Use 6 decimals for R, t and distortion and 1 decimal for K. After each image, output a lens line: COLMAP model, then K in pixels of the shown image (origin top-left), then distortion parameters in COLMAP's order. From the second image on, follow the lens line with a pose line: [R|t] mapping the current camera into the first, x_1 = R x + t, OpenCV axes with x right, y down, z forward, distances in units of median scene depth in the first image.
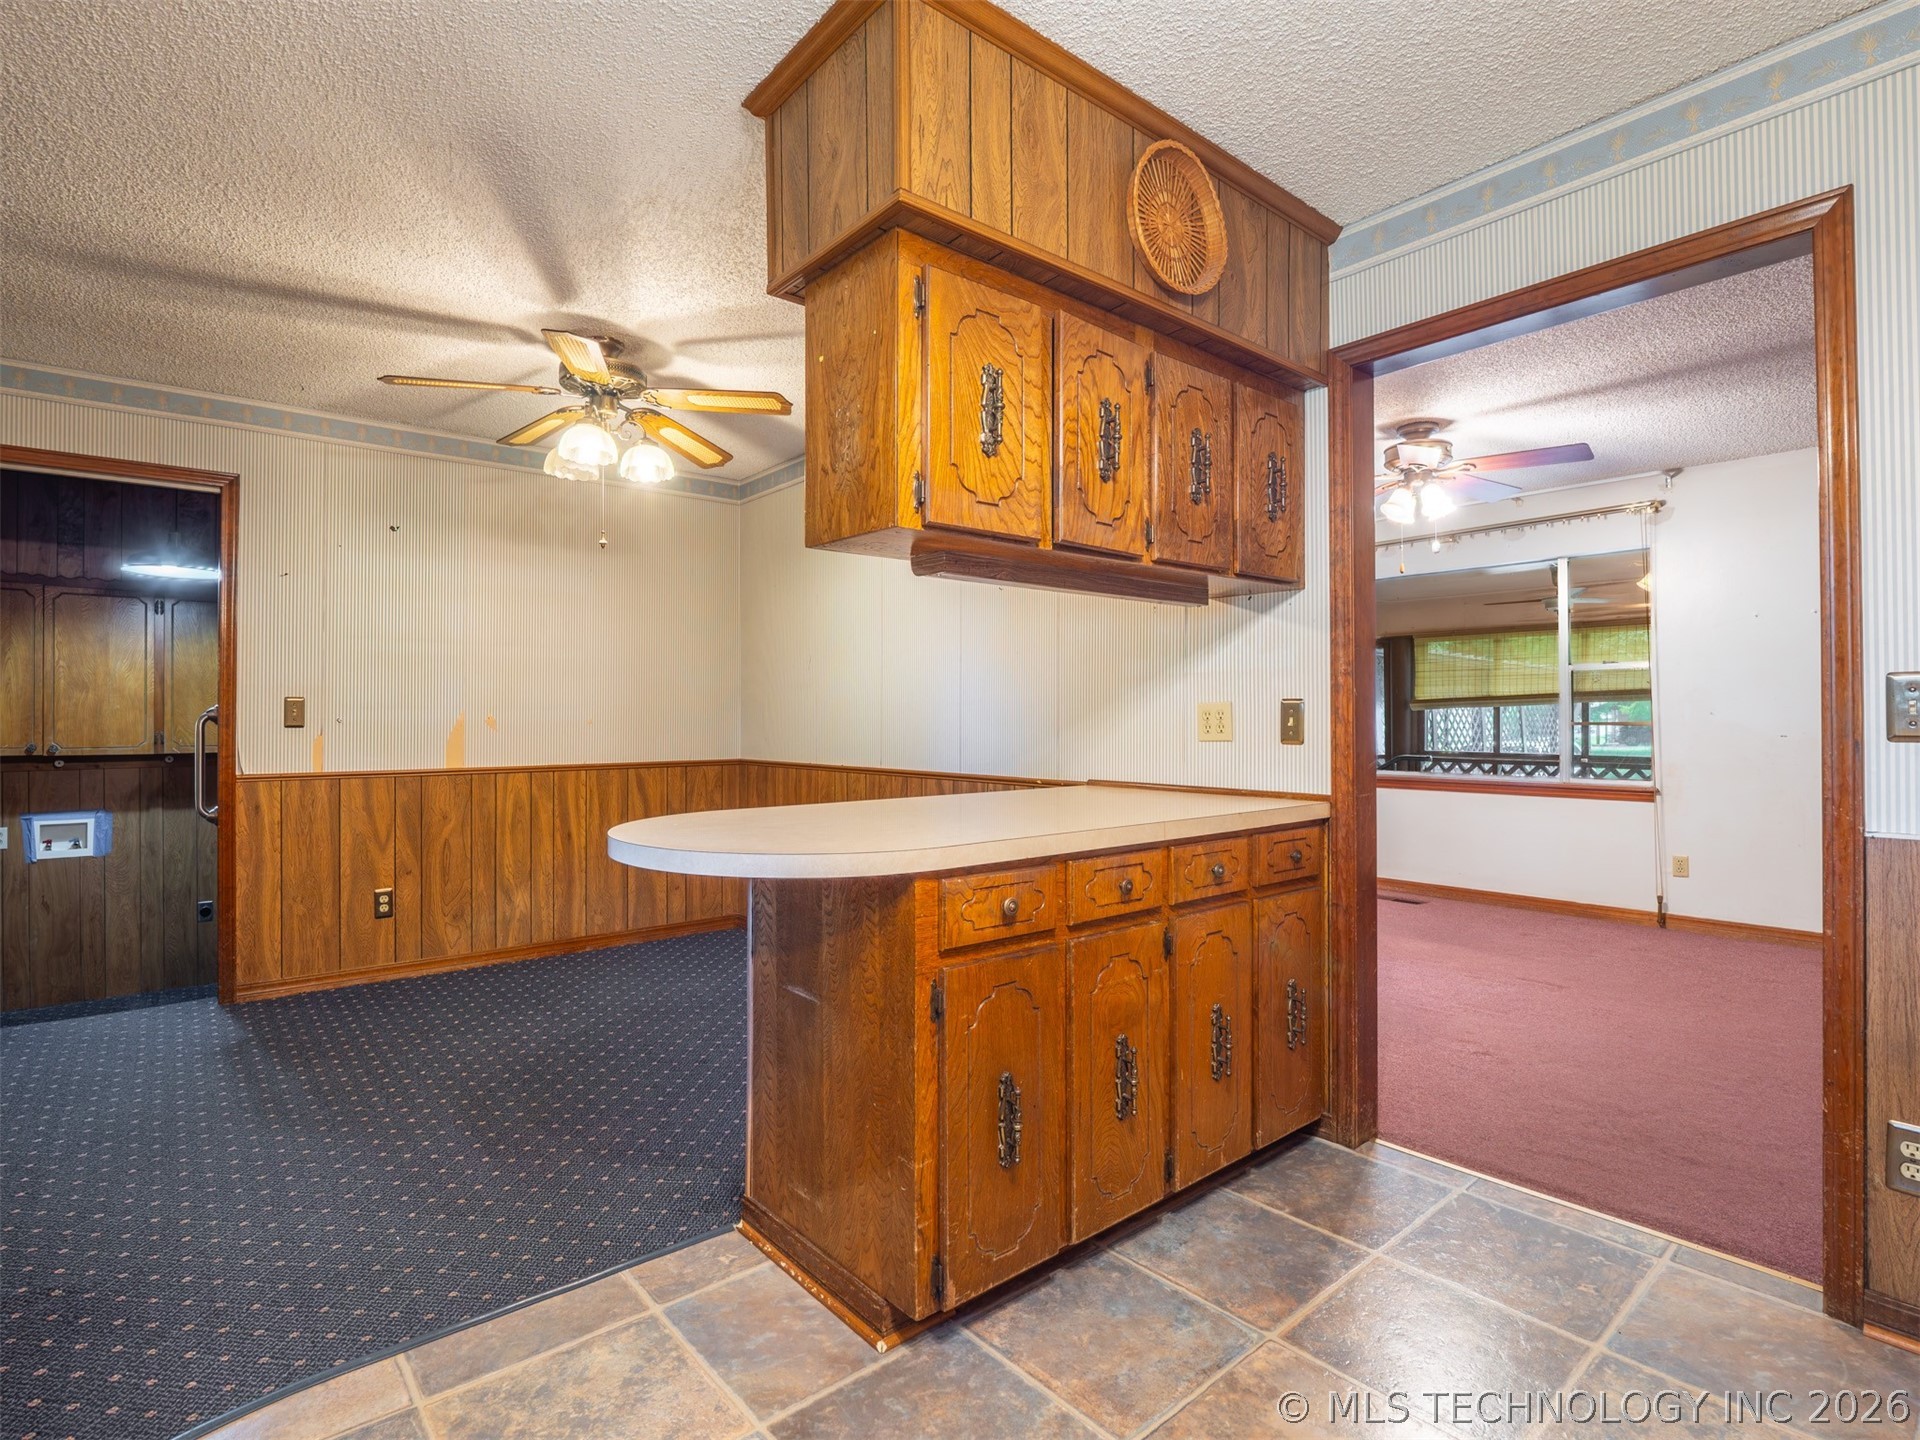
lens RADIAL K [[956.3, 0, 964.7], [0, 956.3, 713.3], [0, 0, 1]] dist [-0.015634, -0.000040]
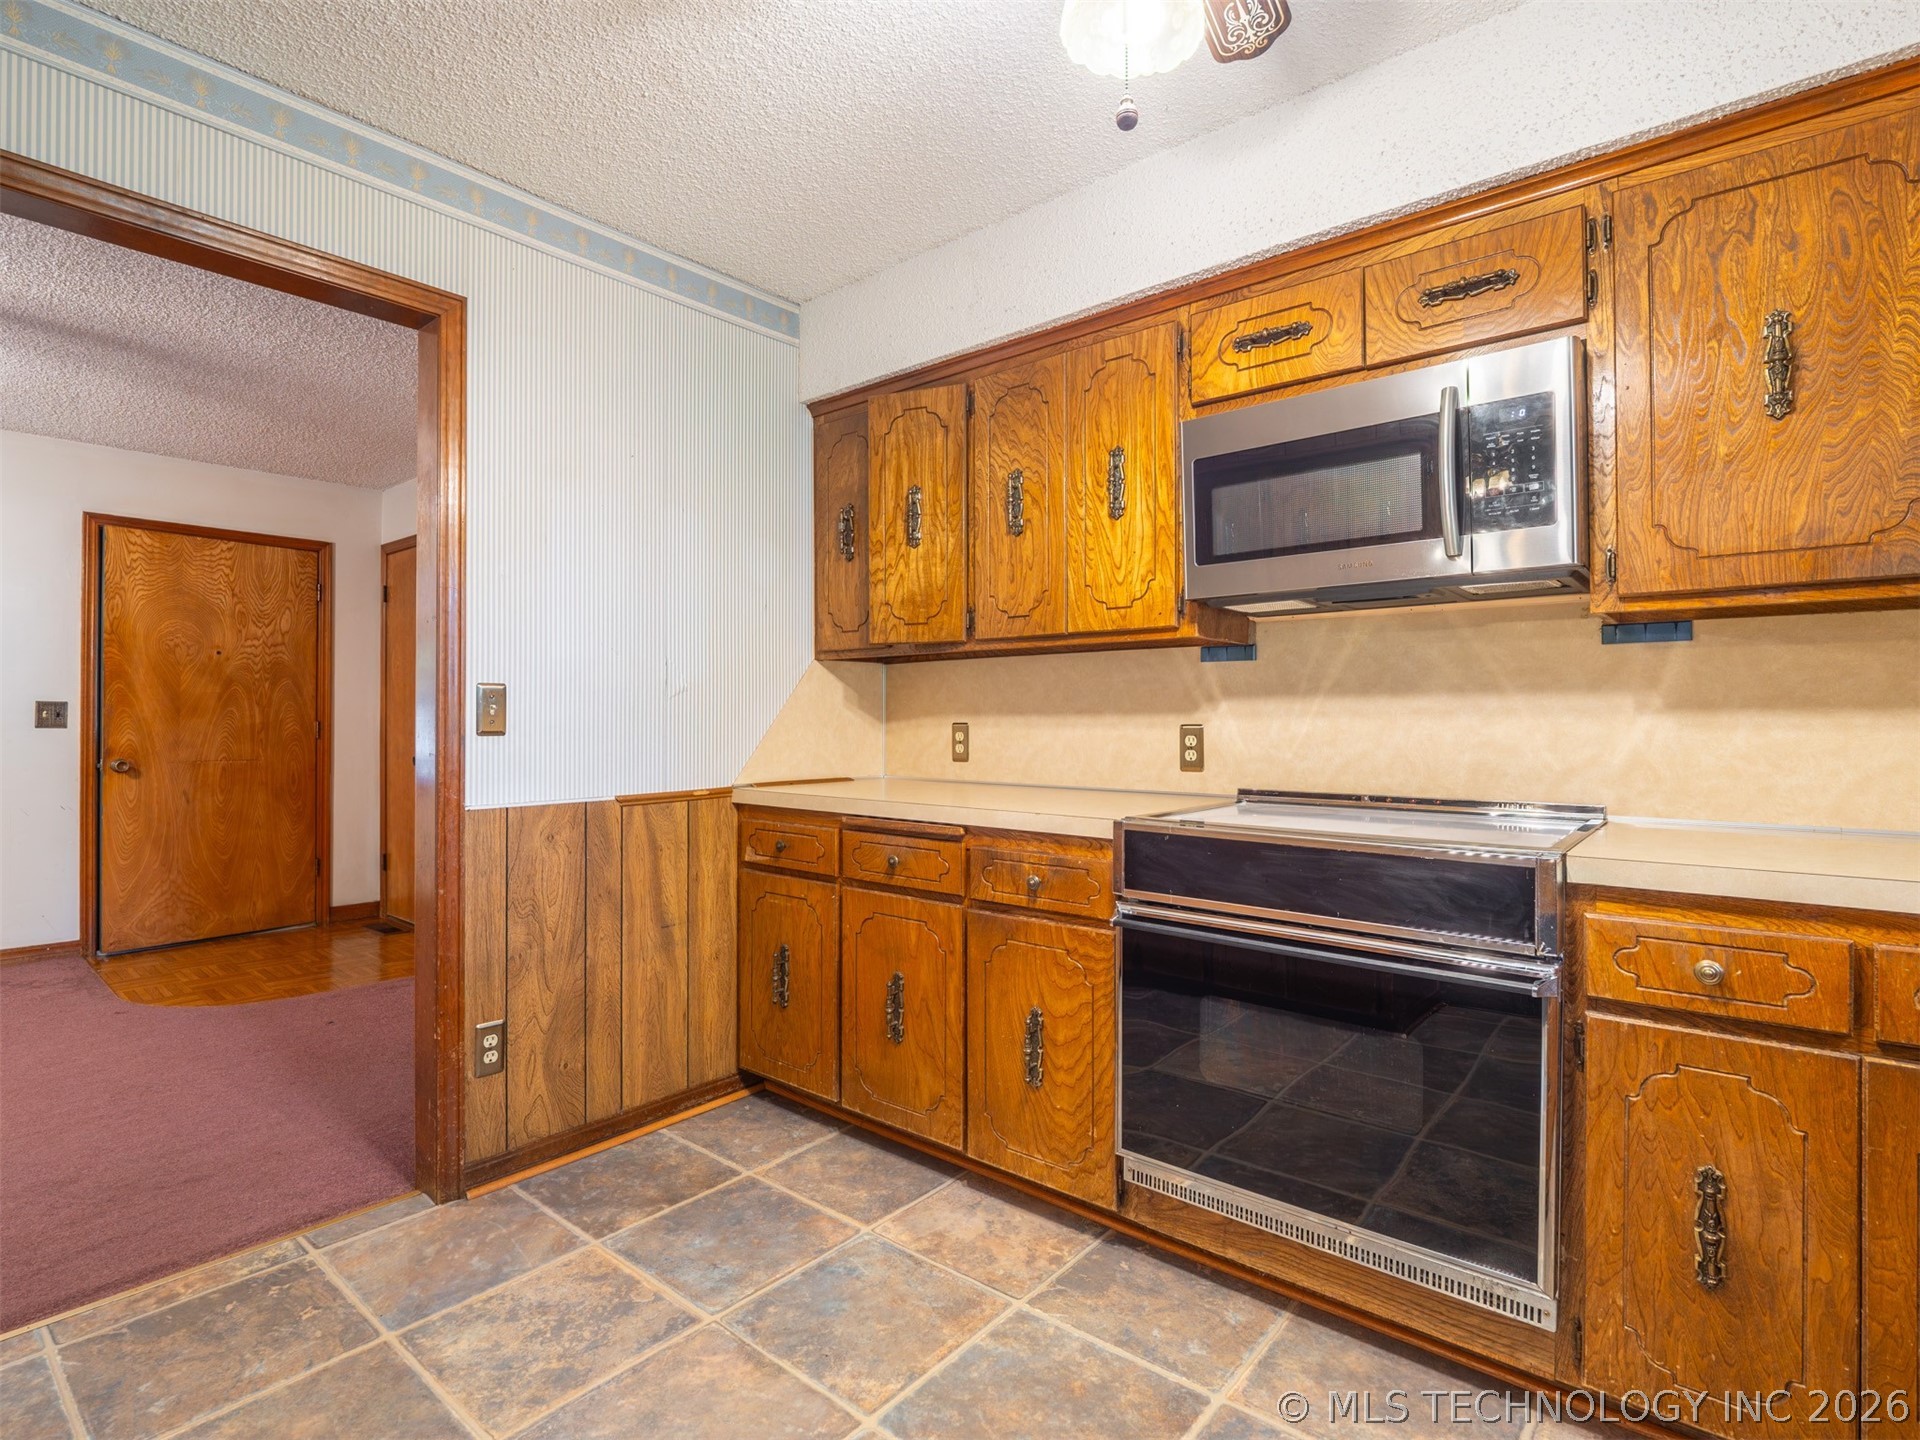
lens RADIAL K [[952.4, 0, 958.5], [0, 952.4, 713.5], [0, 0, 1]] dist [0.000885, -0.010051]
pose [[-0.176044, 0.010100, 0.984331, -0.175250], [-0.007210, 0.999907, -0.011549, 0.004192], [-0.984356, -0.009131, -0.175955, 0.229810]]
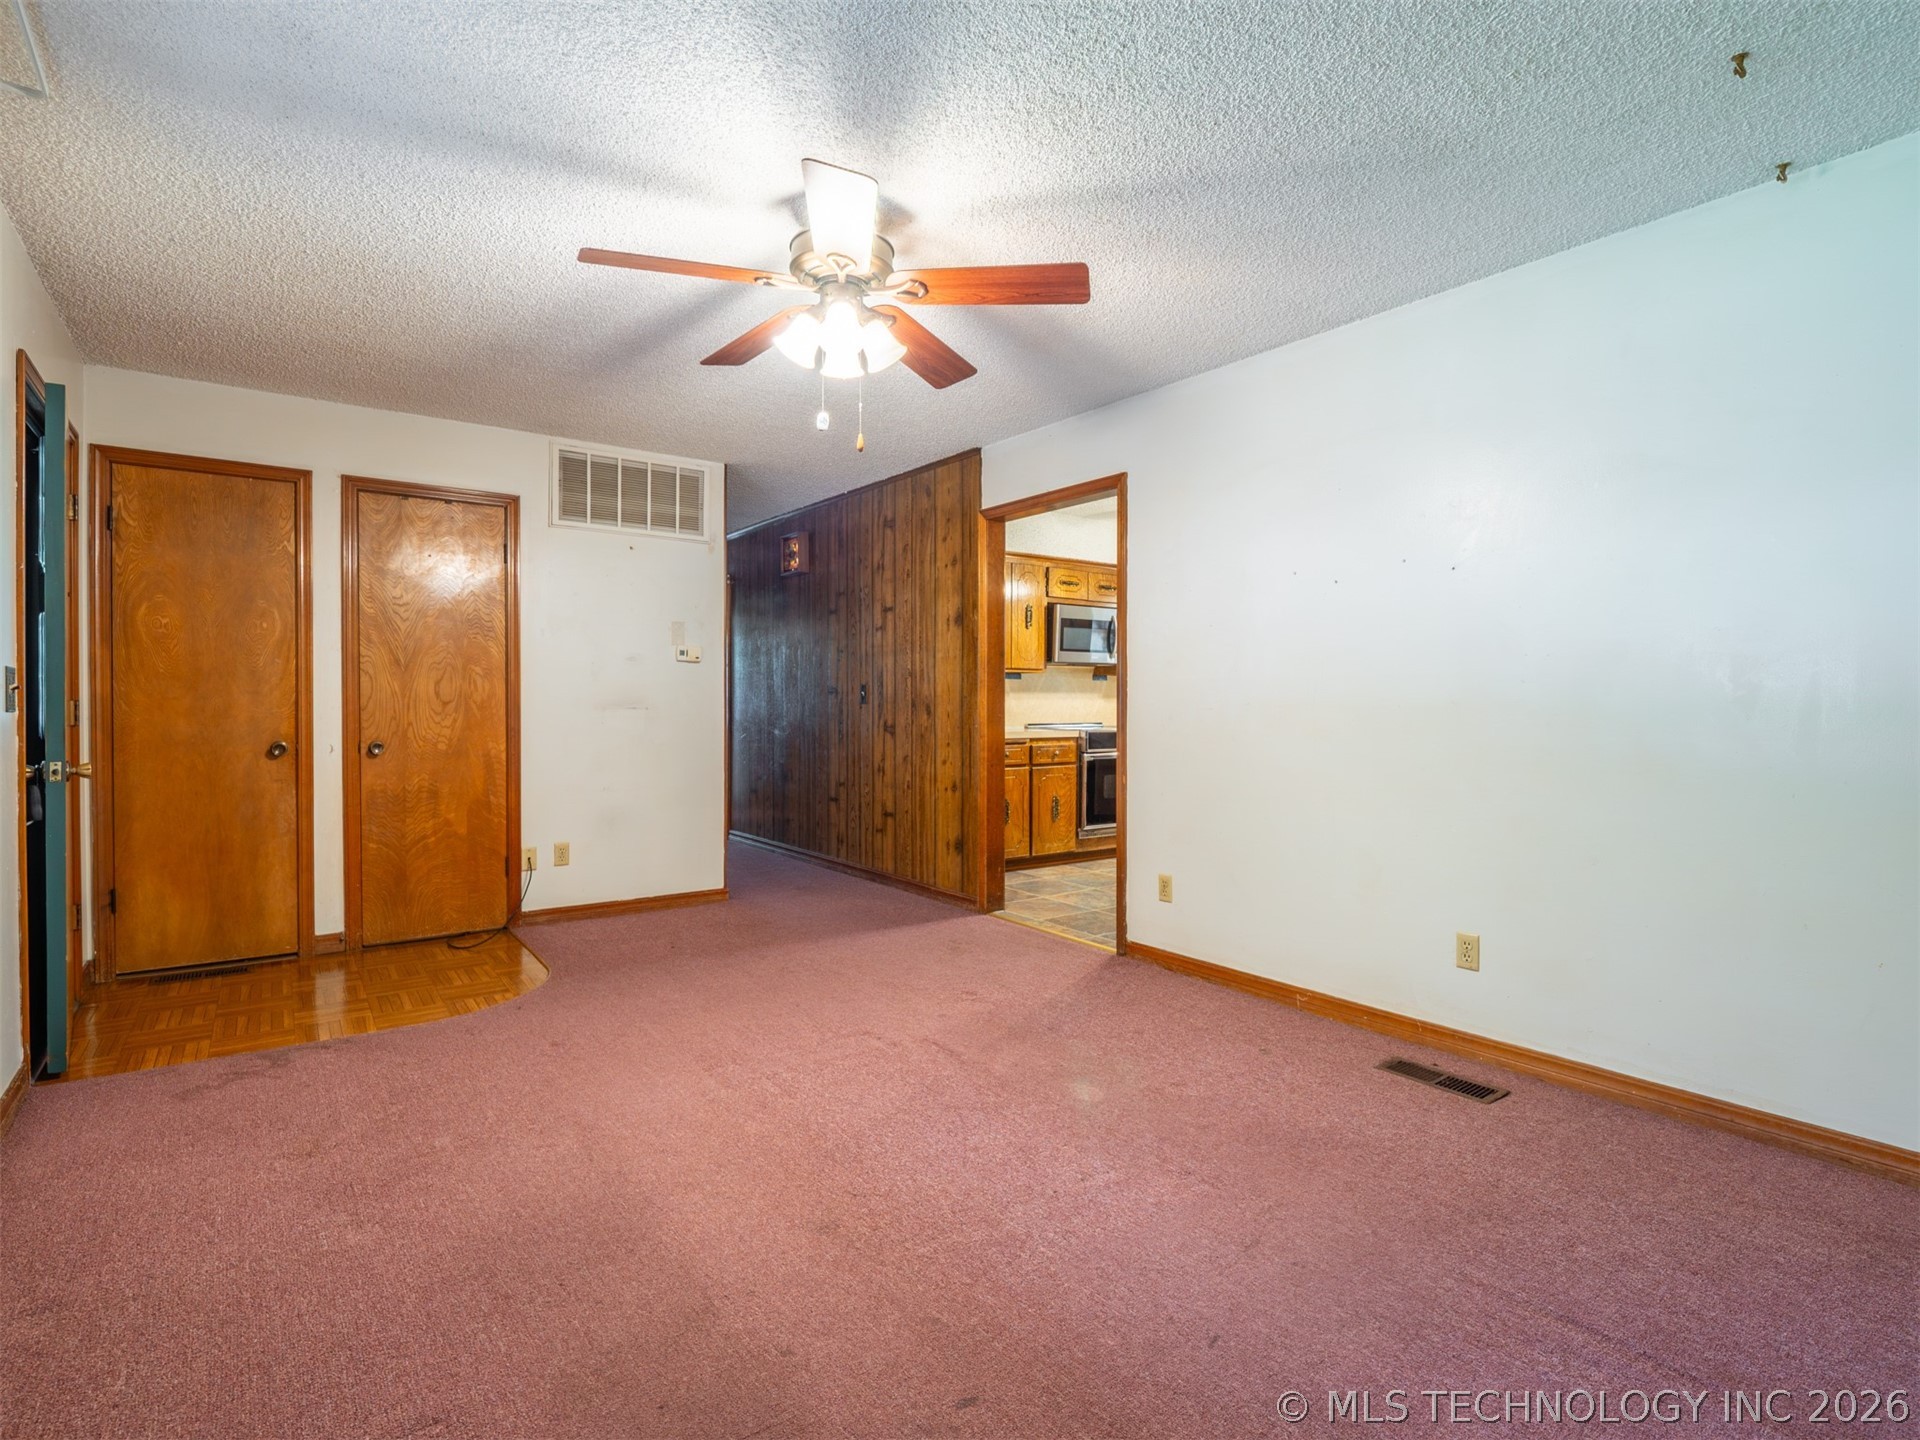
lens RADIAL K [[952.4, 0, 958.5], [0, 952.4, 713.5], [0, 0, 1]] dist [0.000885, -0.010051]
pose [[-0.998380, 0.001507, 0.056877, 0.366203], [0.001823, 0.999983, 0.005502, 0.013996], [-0.056867, 0.005596, -0.998366, 1.587788]]
